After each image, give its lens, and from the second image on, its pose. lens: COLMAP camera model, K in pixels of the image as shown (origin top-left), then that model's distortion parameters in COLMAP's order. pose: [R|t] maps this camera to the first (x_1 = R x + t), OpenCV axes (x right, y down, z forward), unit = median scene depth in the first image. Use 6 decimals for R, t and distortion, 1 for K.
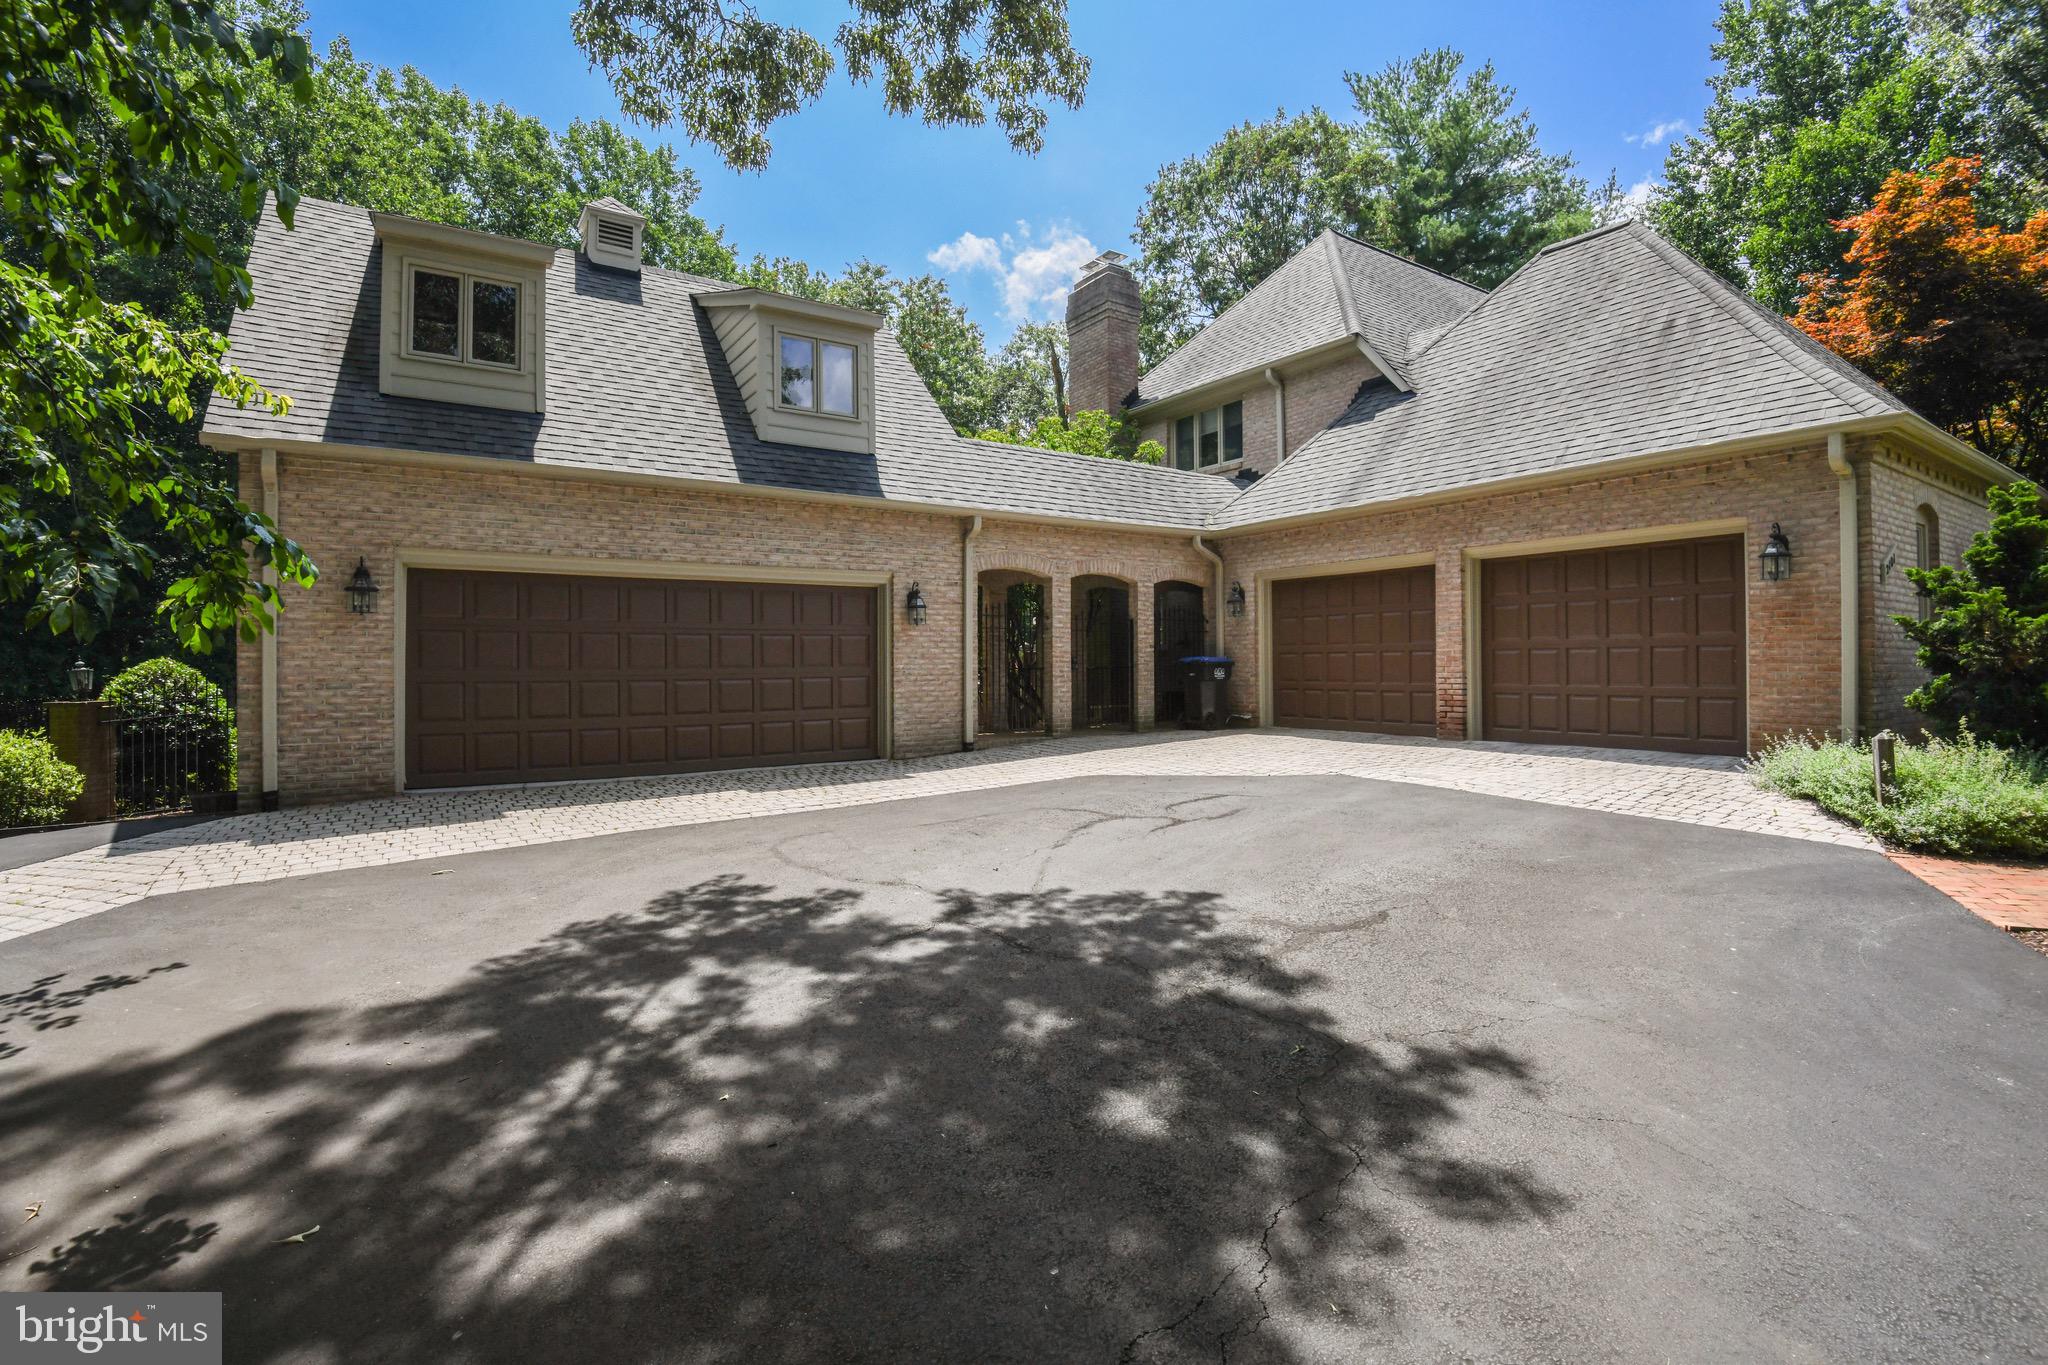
lens RADIAL K [[954.0, 0, 1028.3], [0, 954.0, 689.1], [0, 0, 1]] dist [-0.043422, -0.002047]
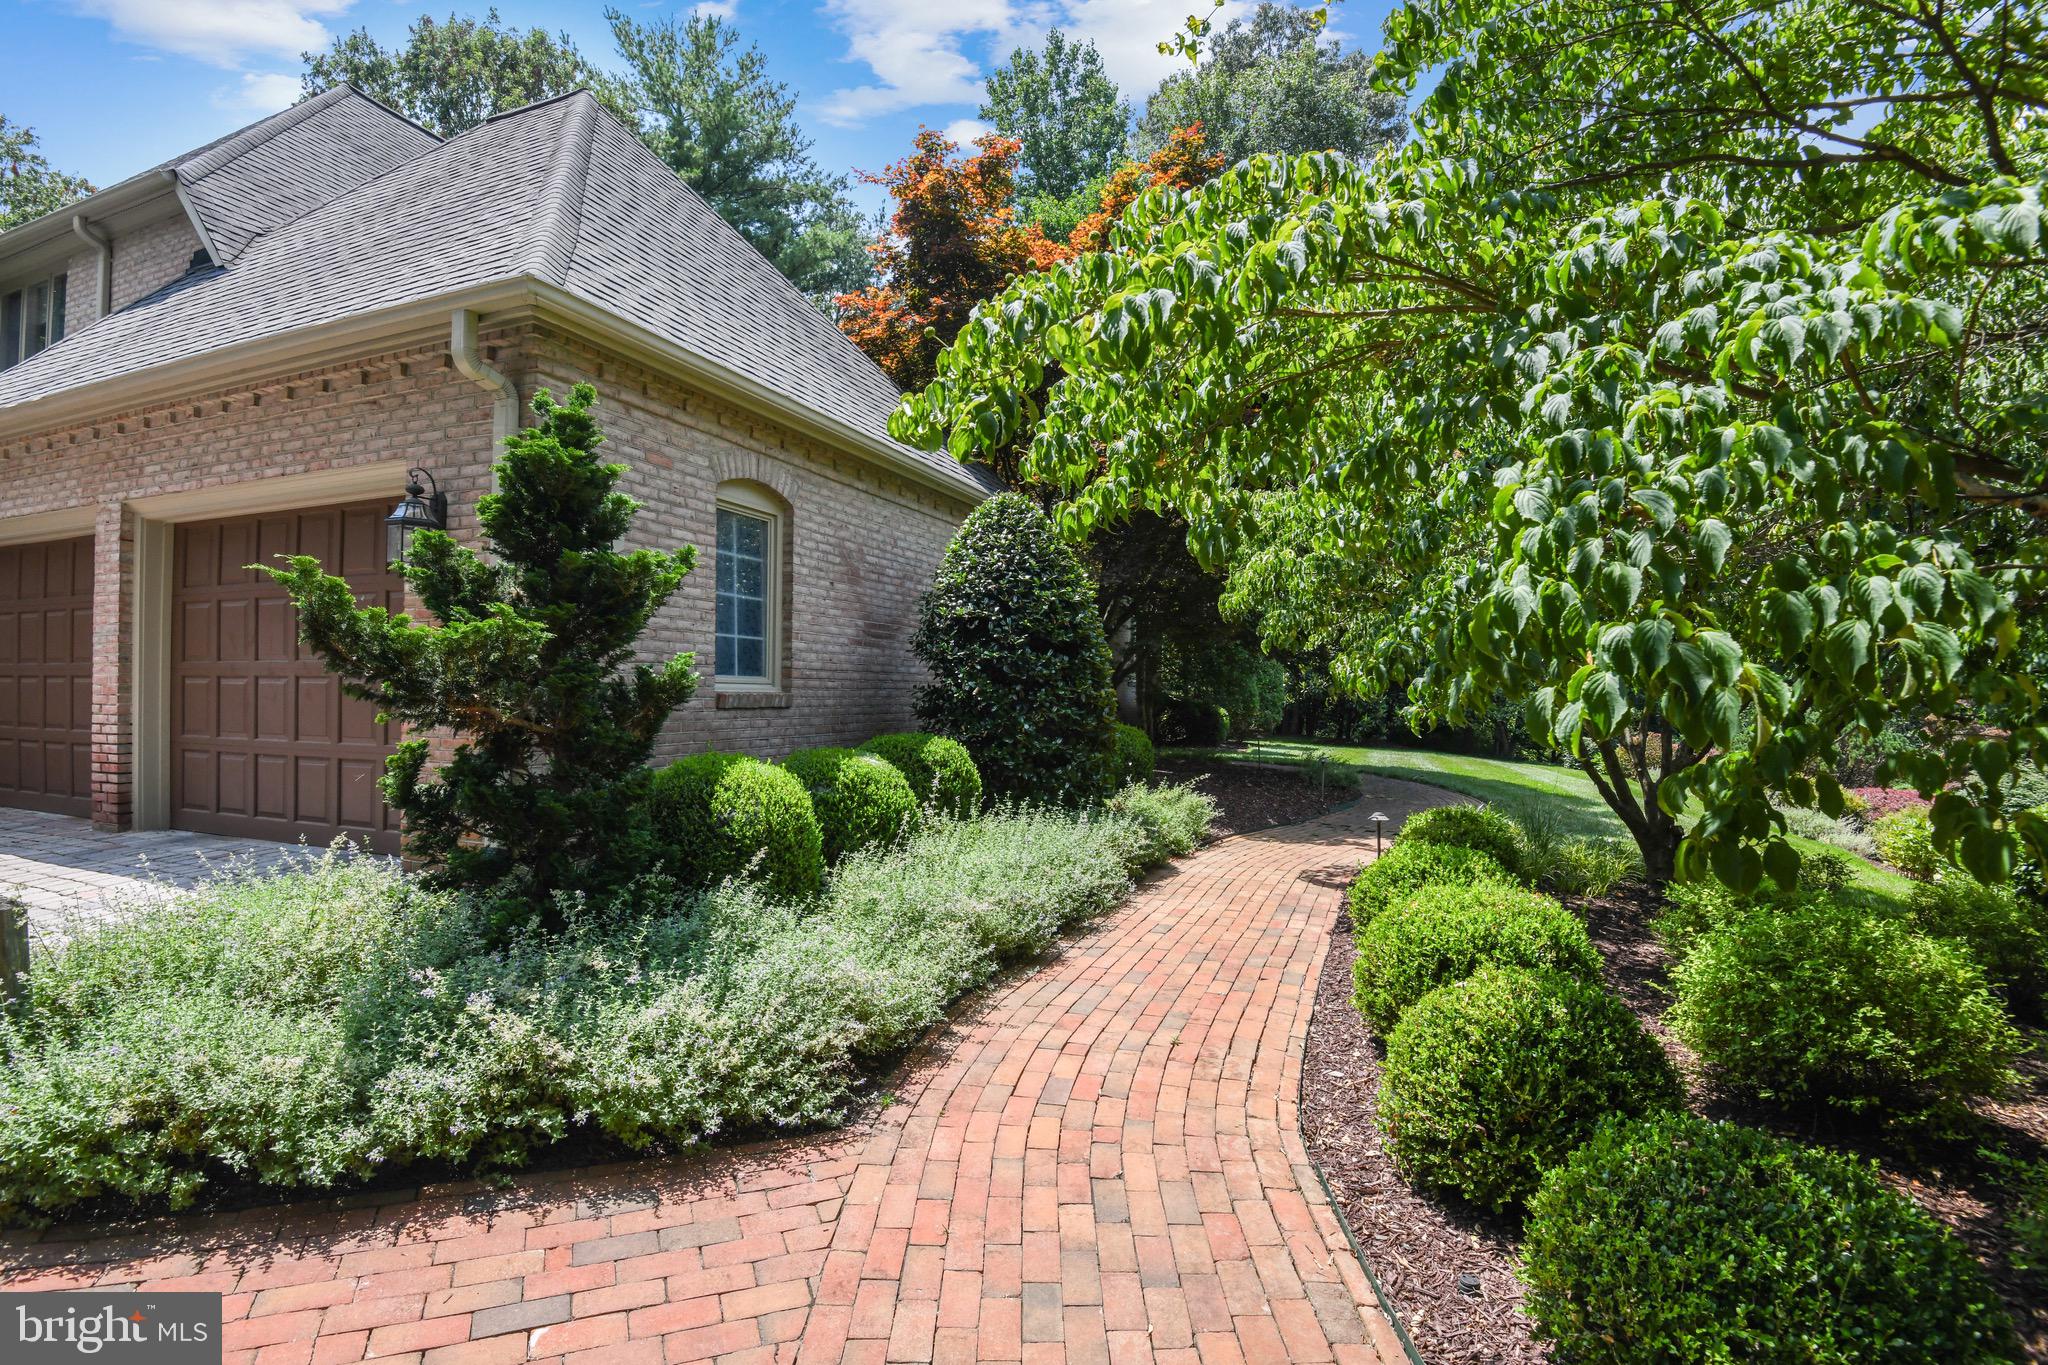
lens RADIAL K [[954.0, 0, 1028.3], [0, 954.0, 689.1], [0, 0, 1]] dist [-0.043422, -0.002047]
pose [[0.834550, 0.026443, 0.550297, 0.521086], [-0.009225, 0.999378, -0.034033, -0.018376], [-0.550855, 0.023326, 0.834275, 0.204248]]
